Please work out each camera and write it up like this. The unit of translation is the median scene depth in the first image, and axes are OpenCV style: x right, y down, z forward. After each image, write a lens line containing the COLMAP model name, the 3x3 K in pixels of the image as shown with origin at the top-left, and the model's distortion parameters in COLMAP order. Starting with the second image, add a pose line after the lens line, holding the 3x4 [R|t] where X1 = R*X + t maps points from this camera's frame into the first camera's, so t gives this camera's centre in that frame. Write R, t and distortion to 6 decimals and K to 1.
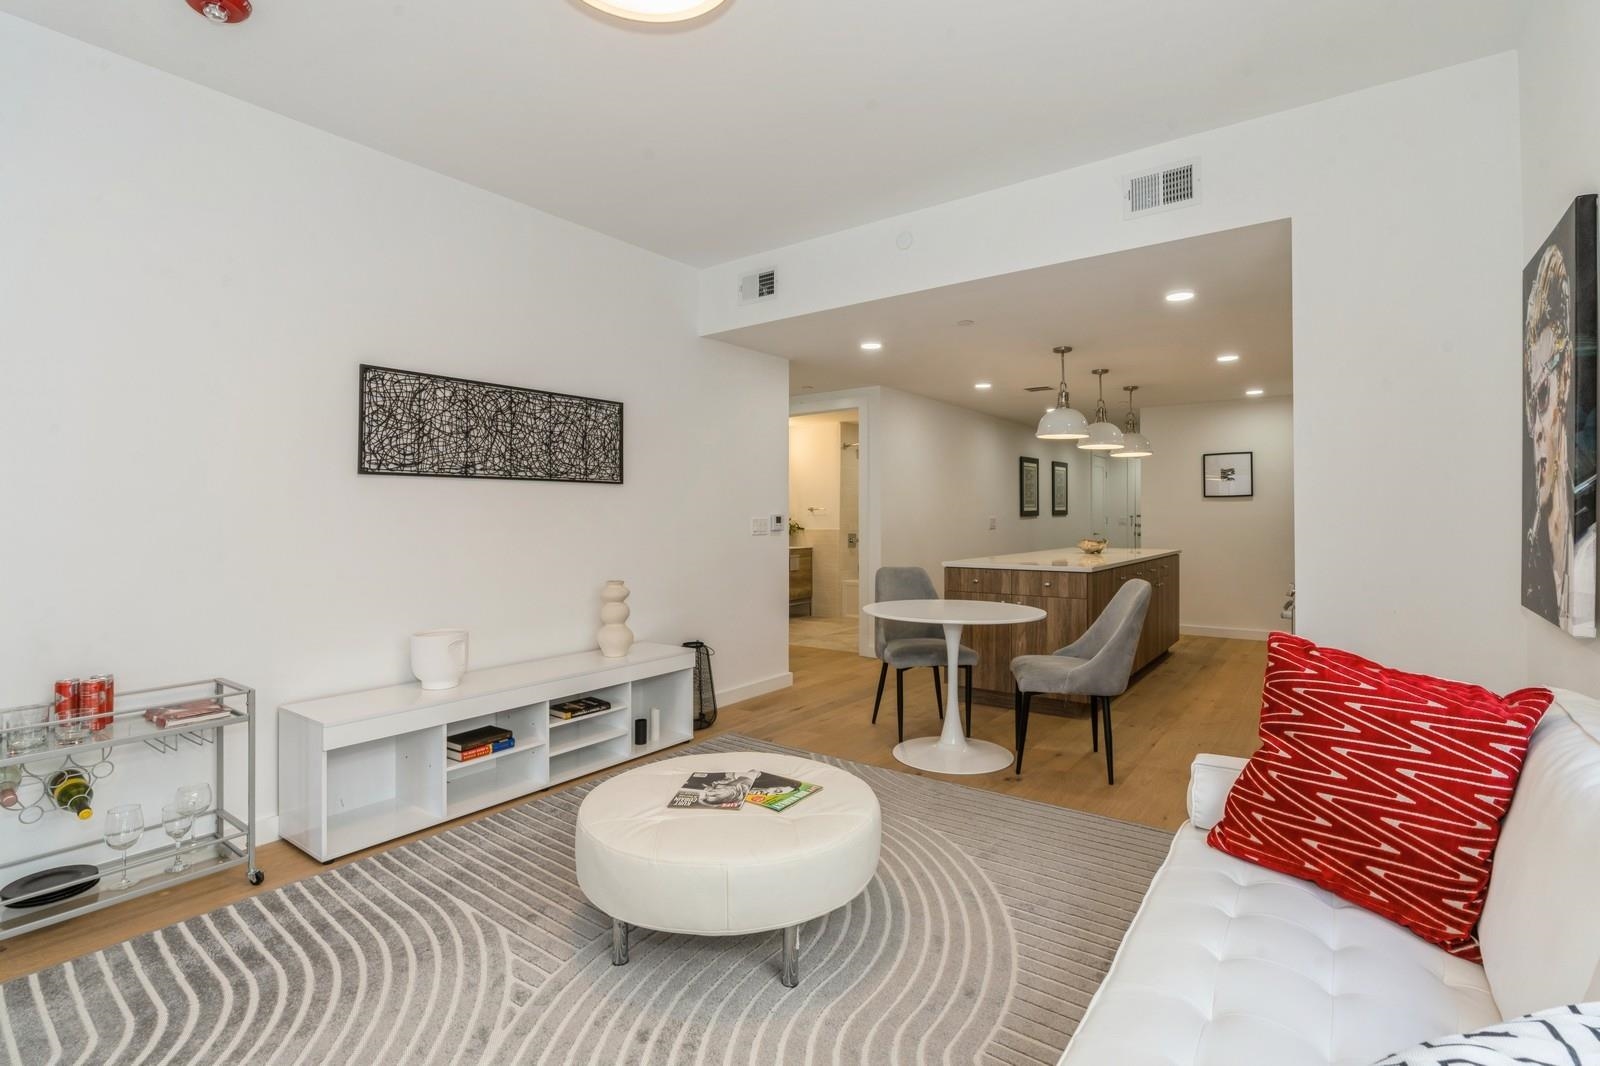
lens RADIAL K [[739.6, 0, 792.5], [0, 739.6, 506.3], [0, 0, 1]] dist [-0.010801, 0.004701]
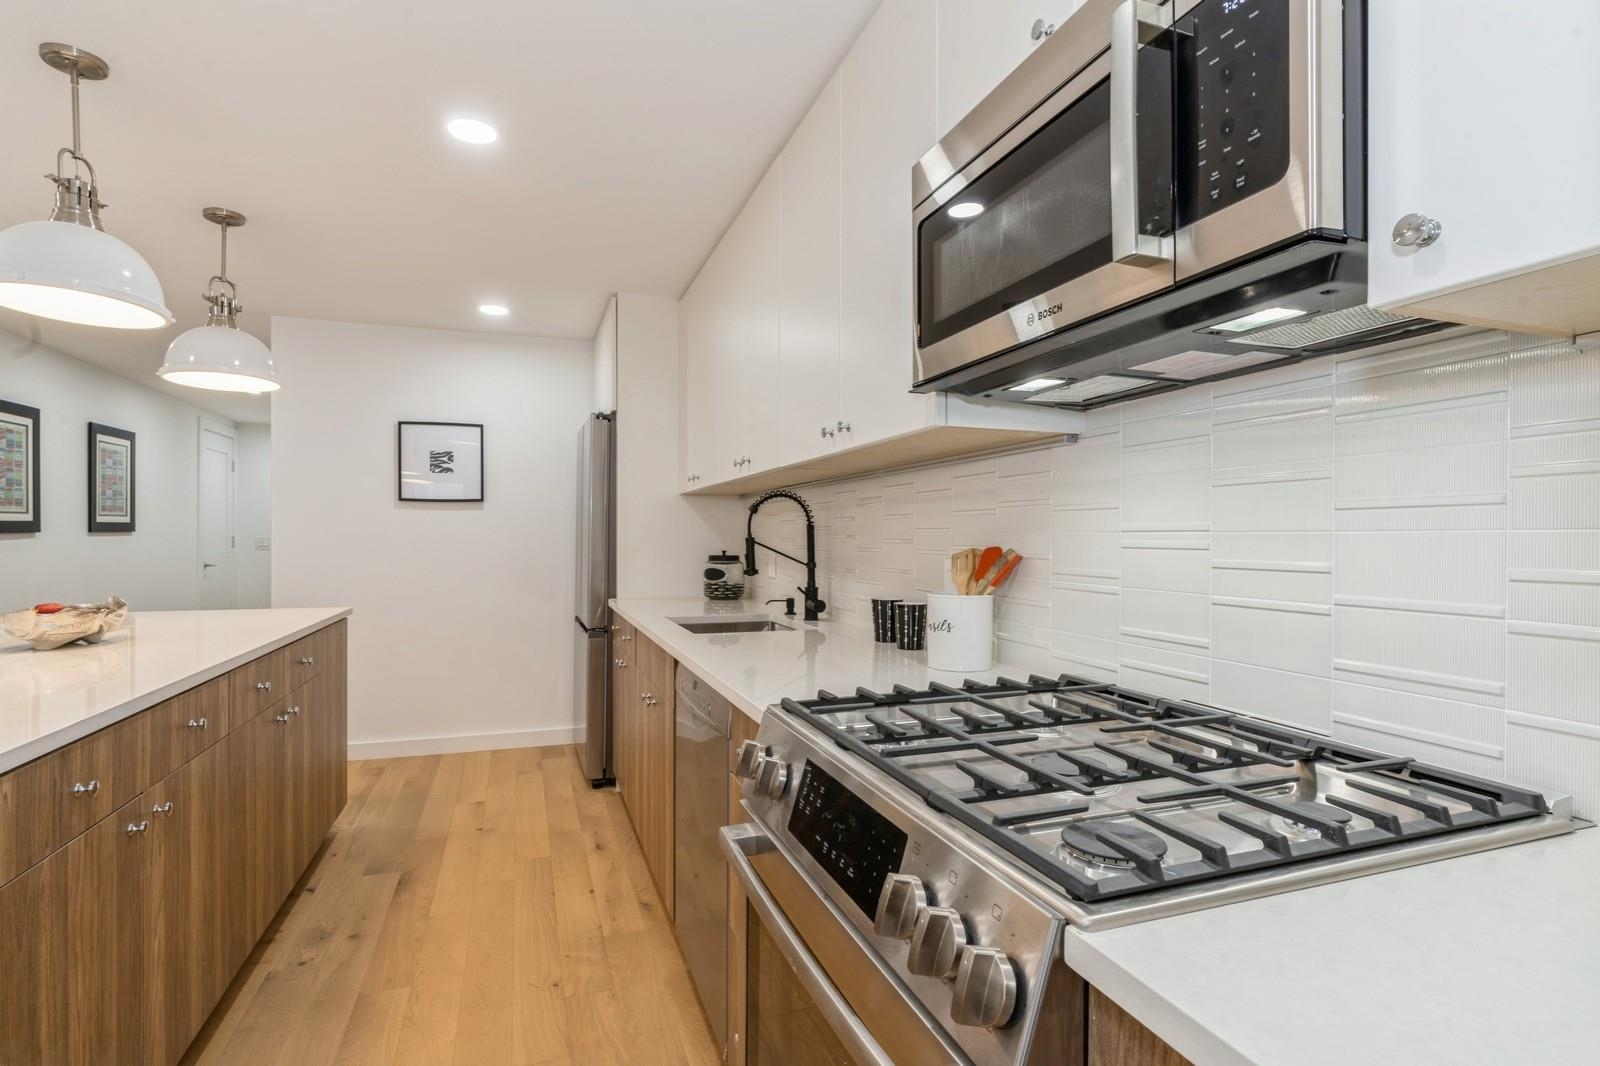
lens RADIAL K [[794.7, 0, 802.8], [0, 794.7, 541.6], [0, 0, 1]] dist [-0.011156, 0.006596]
pose [[0.547192, 0.002036, 0.837005, 0.533931], [-0.018454, 0.999783, 0.009632, 0.013345], [-0.836804, -0.020717, 0.547111, 0.989412]]
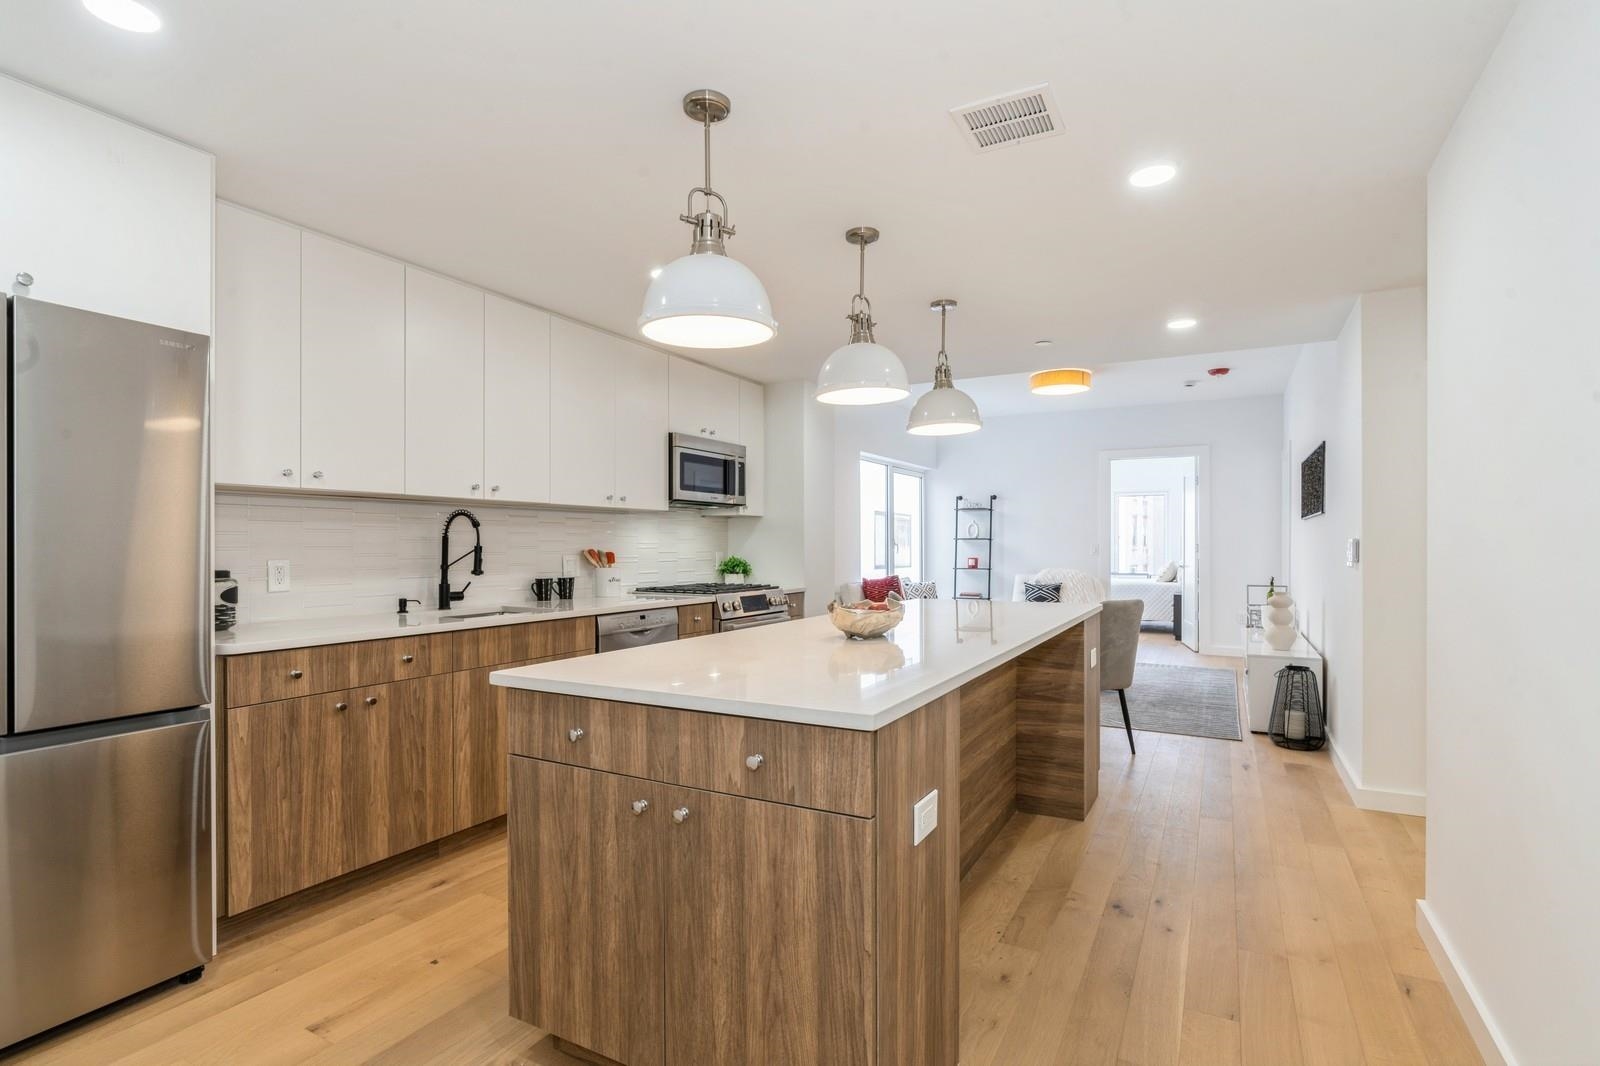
lens RADIAL K [[794.7, 0, 796.8], [0, 794.7, 545.3], [0, 0, 1]] dist [-0.011156, 0.006596]
pose [[-0.987891, 0.008827, -0.154900, 0.928295], [0.011552, 0.999794, -0.016700, 0.040093], [0.154721, -0.018287, -0.987789, 2.581965]]
